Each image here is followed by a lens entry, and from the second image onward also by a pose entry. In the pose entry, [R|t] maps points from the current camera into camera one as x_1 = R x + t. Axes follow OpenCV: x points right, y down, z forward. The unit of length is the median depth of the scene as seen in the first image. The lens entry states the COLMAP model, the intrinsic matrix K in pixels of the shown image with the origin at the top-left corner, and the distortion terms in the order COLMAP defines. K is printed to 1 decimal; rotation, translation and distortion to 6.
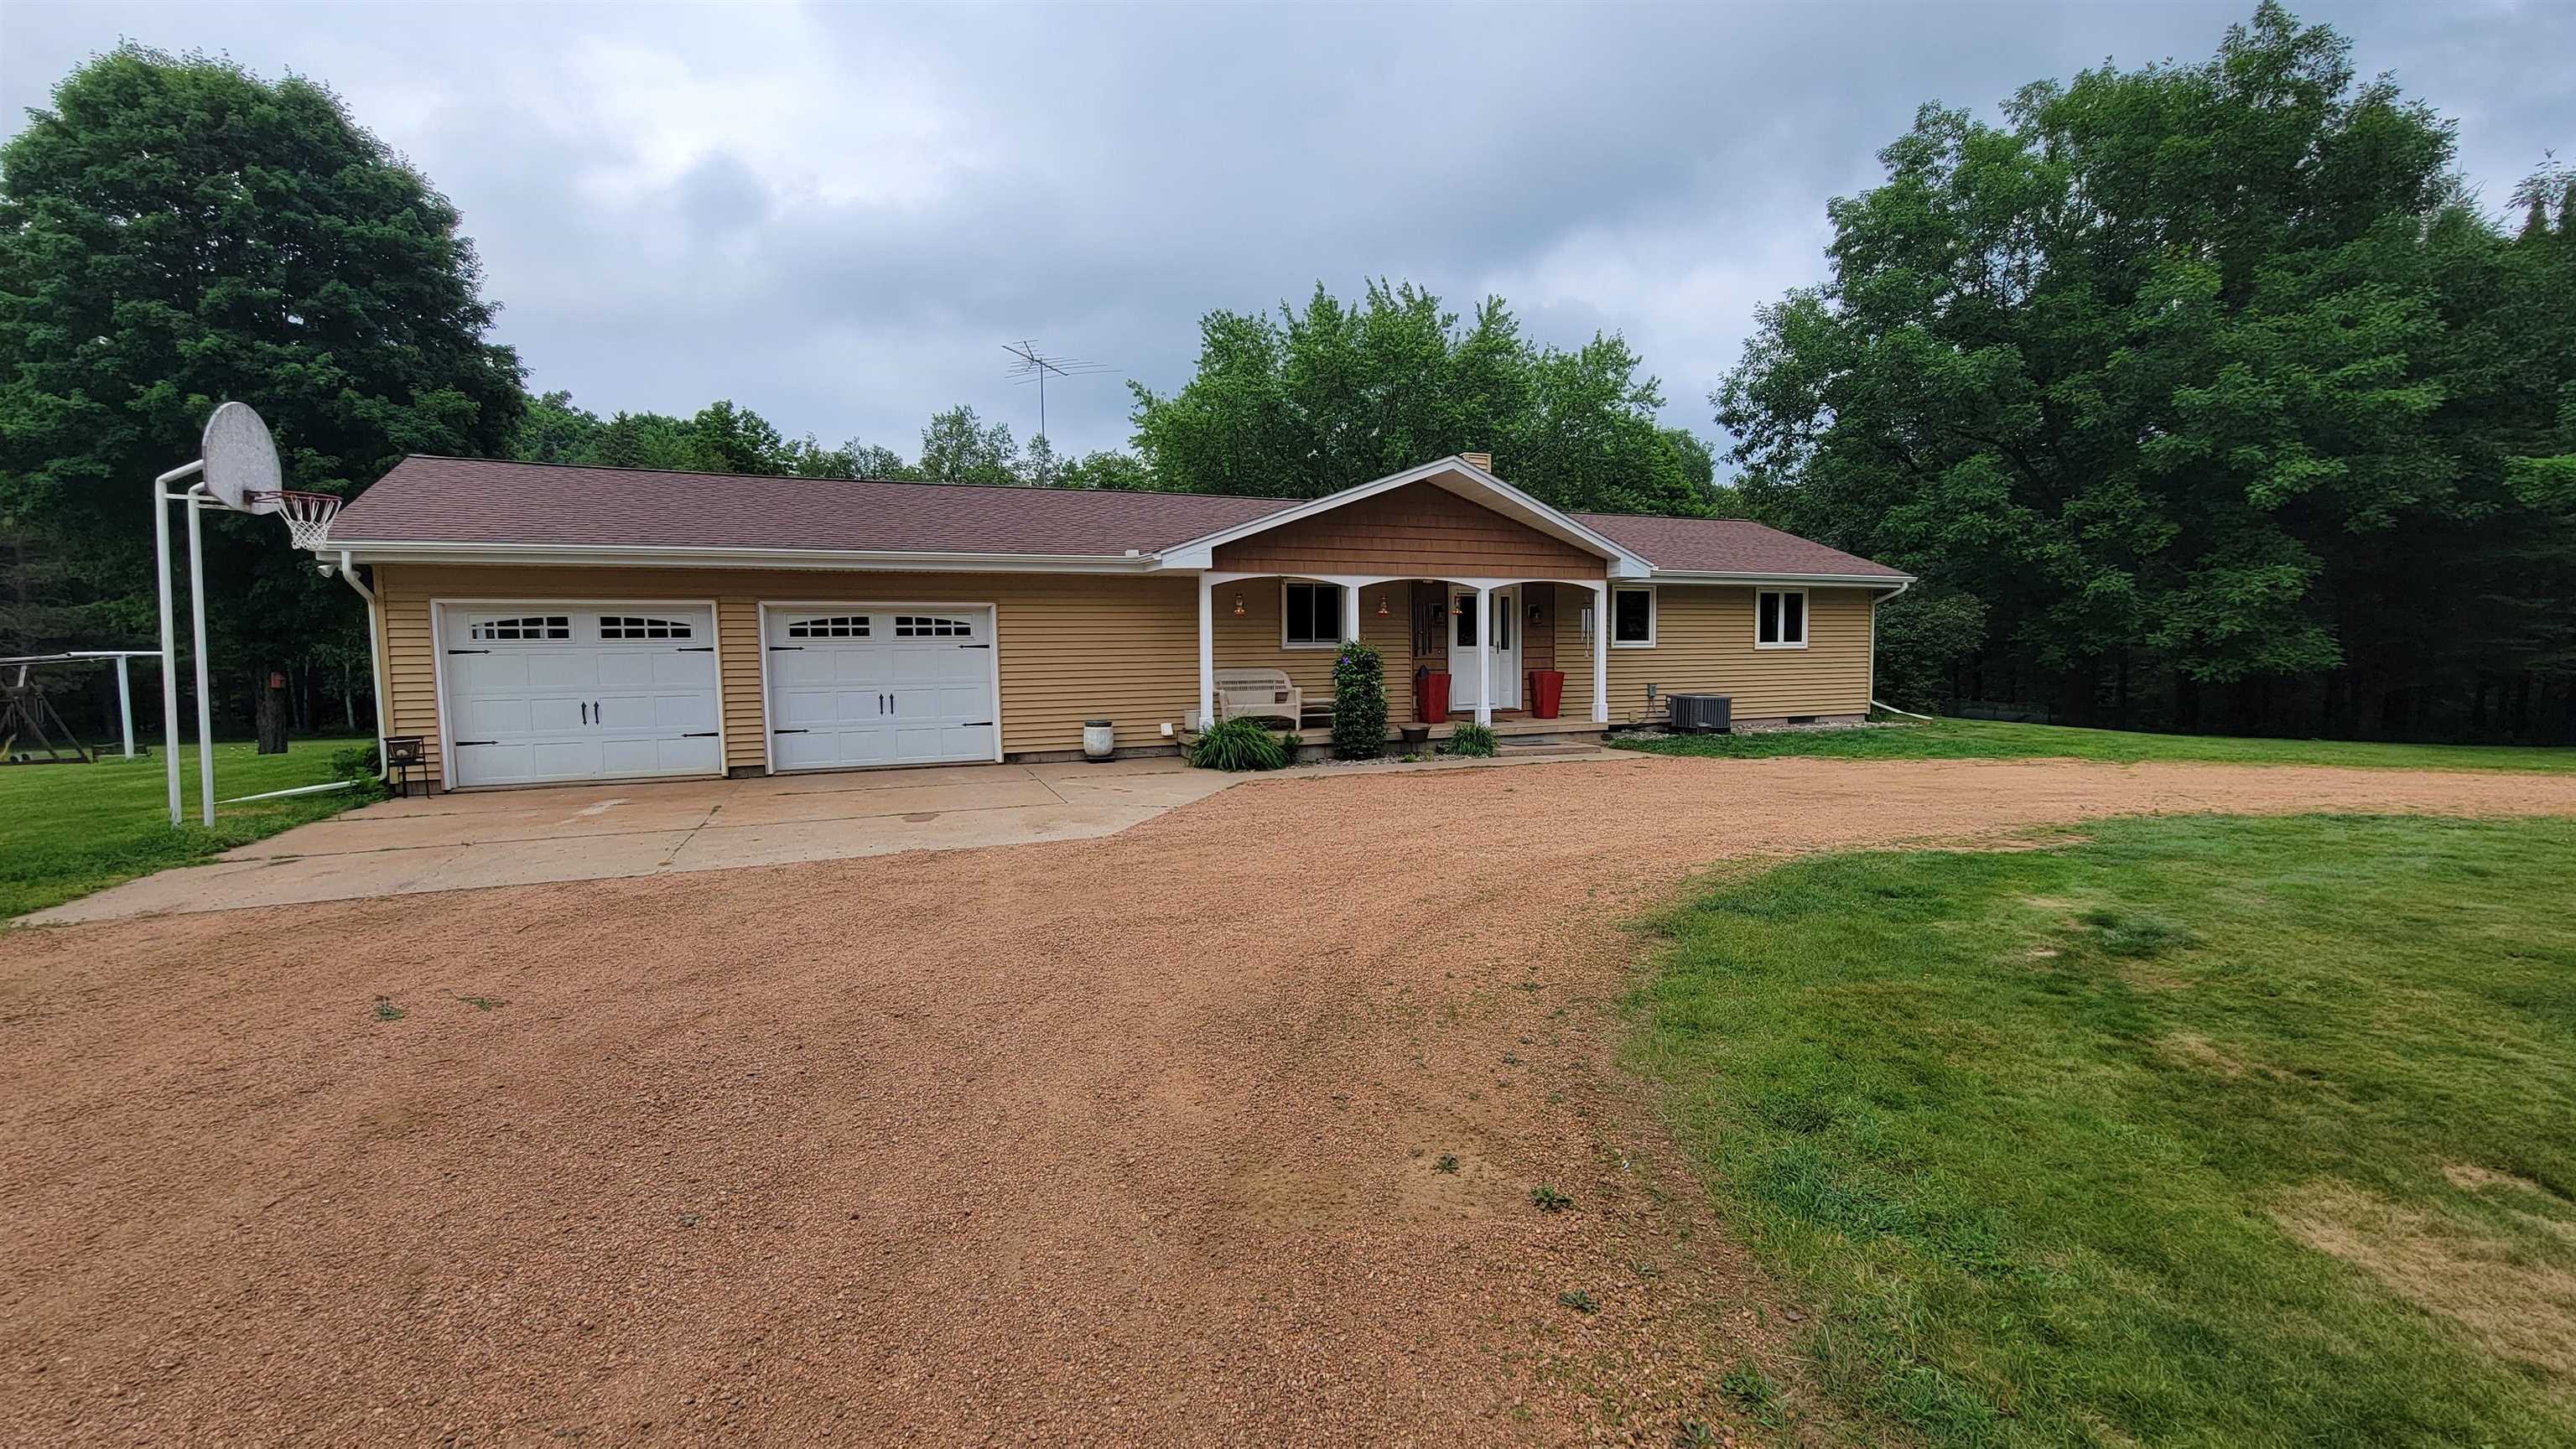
lens RADIAL K [[1046.5, 0, 1295.8], [0, 1046.5, 730.5], [0, 0, 1]] dist [-0.001649, -0.002964]
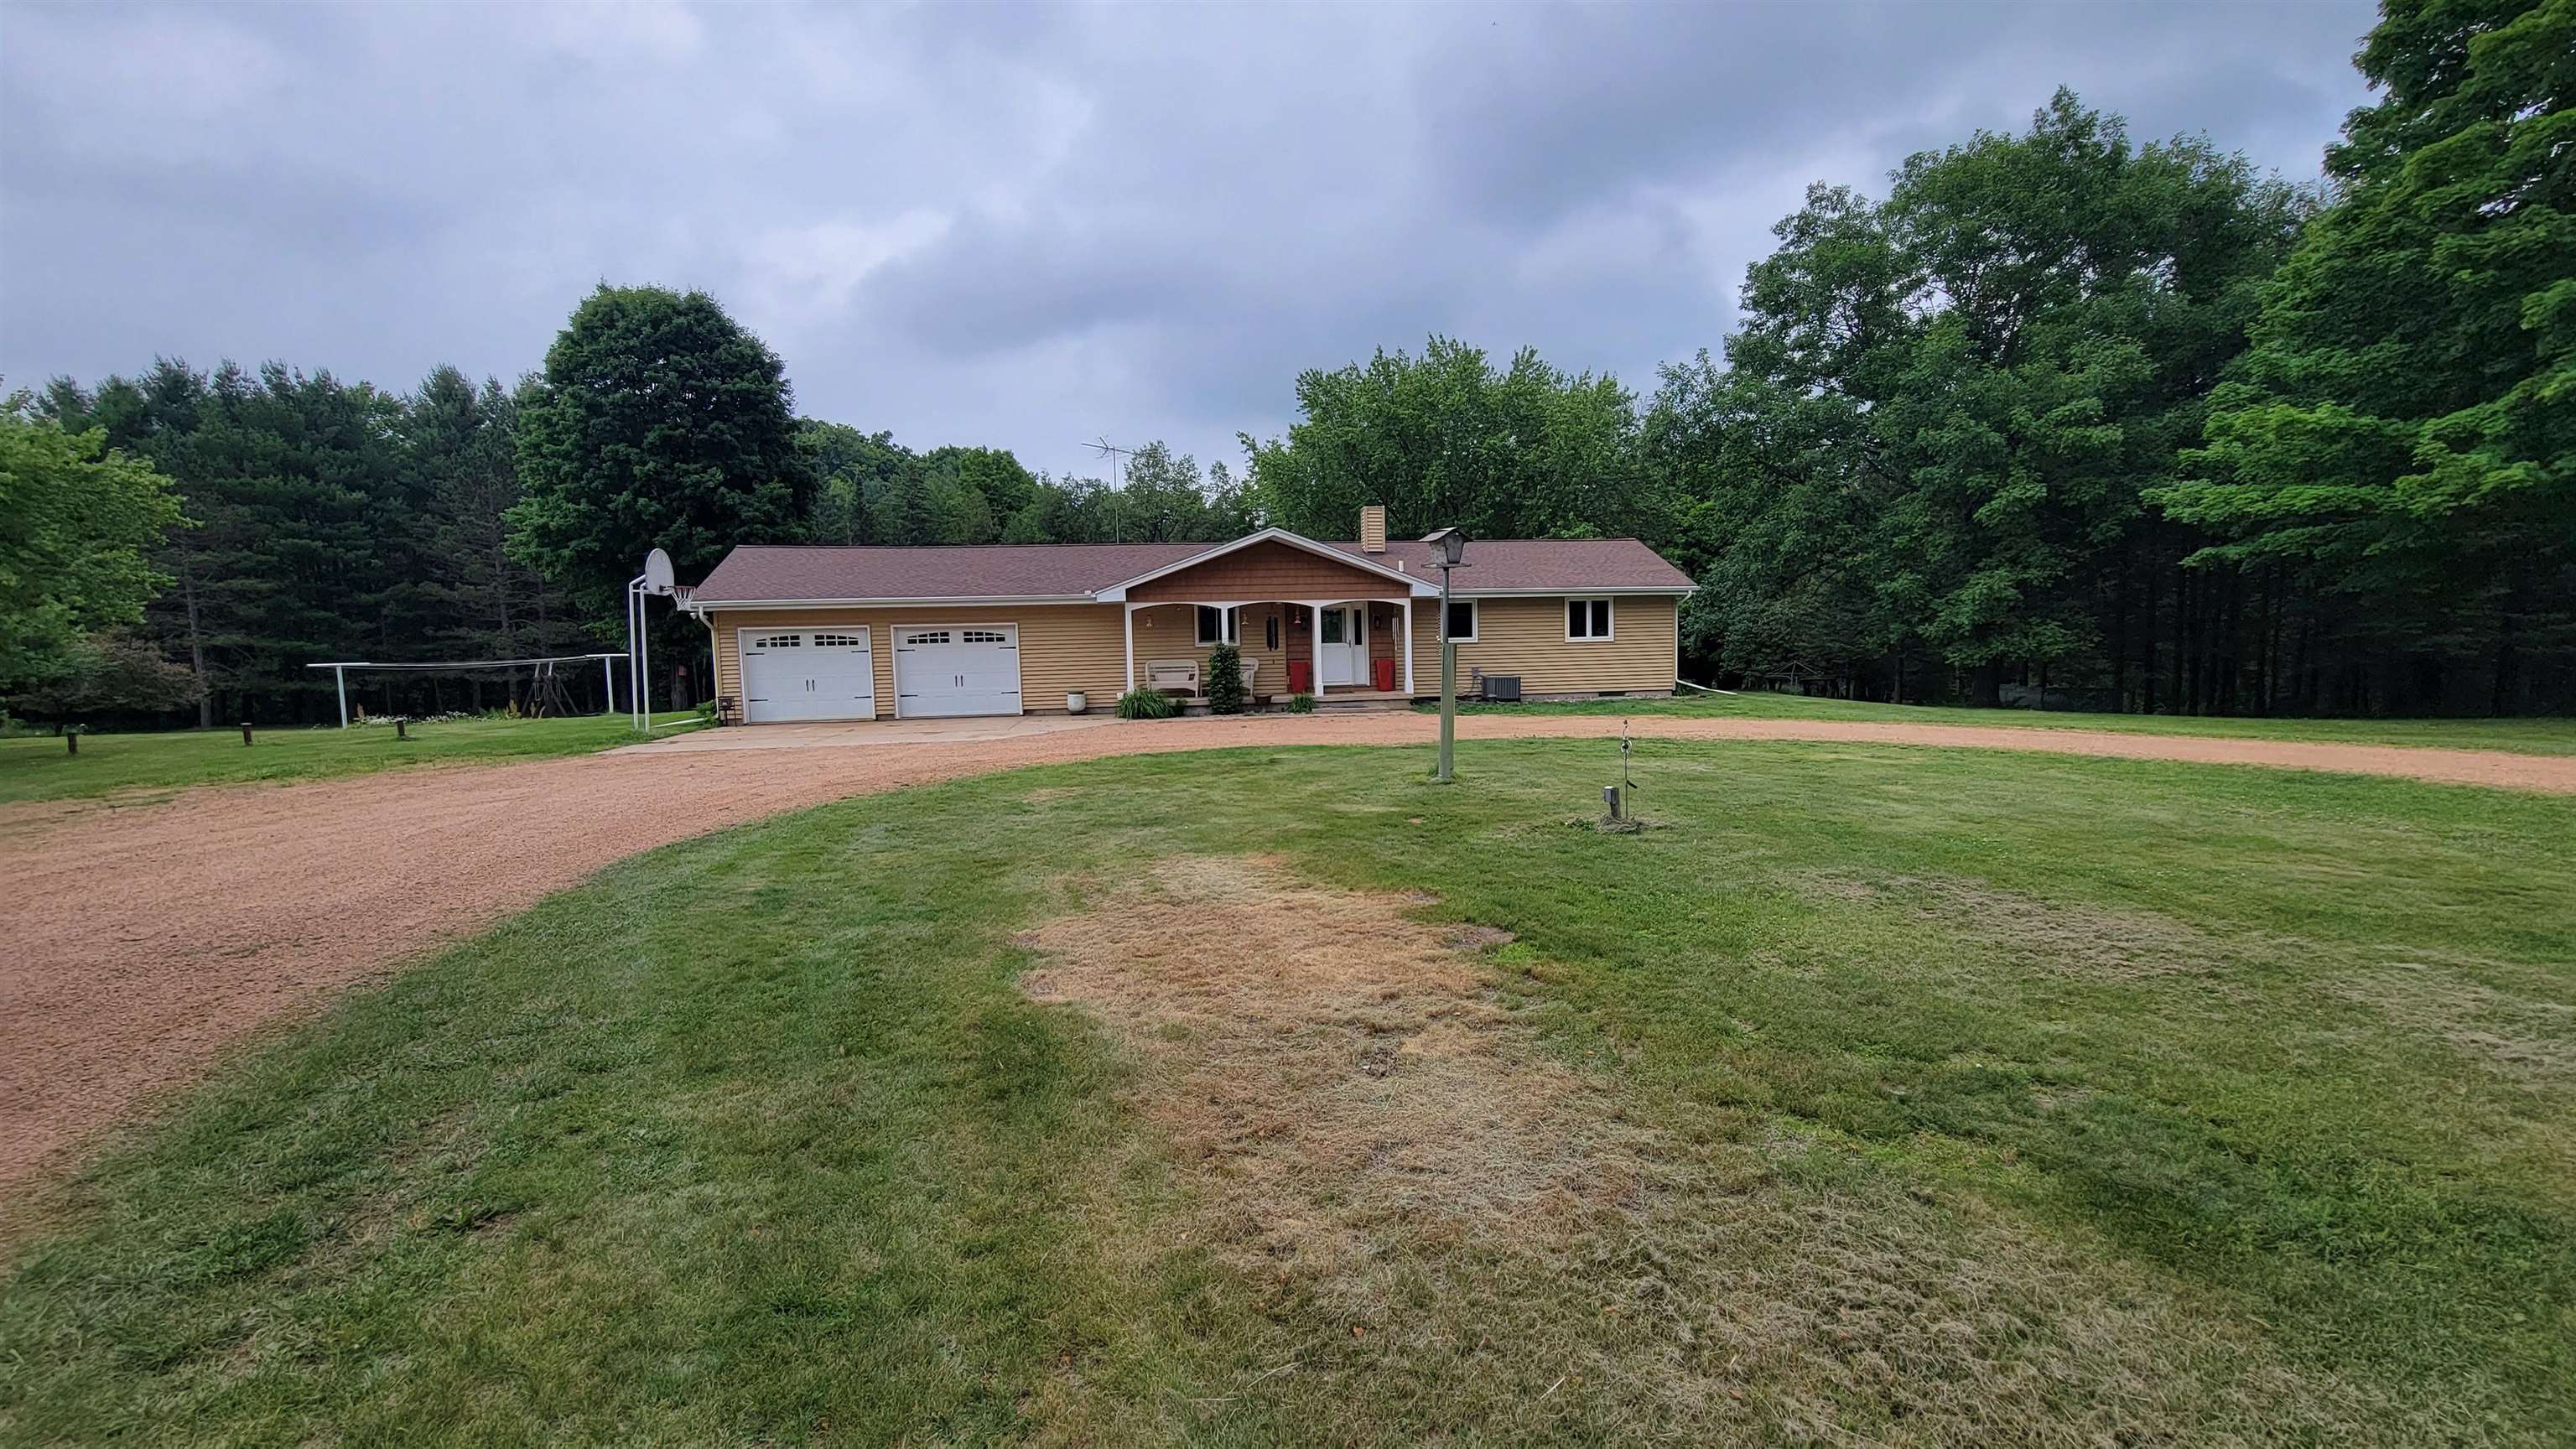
lens RADIAL K [[1046.5, 0, 1288.0], [0, 1046.5, 710.1], [0, 0, 1]] dist [-0.001649, -0.002964]
pose [[0.967437, 0.005611, -0.253050, 0.455241], [-0.007503, 0.999951, -0.006512, 0.024036], [0.253001, 0.008199, 0.967431, -0.437232]]
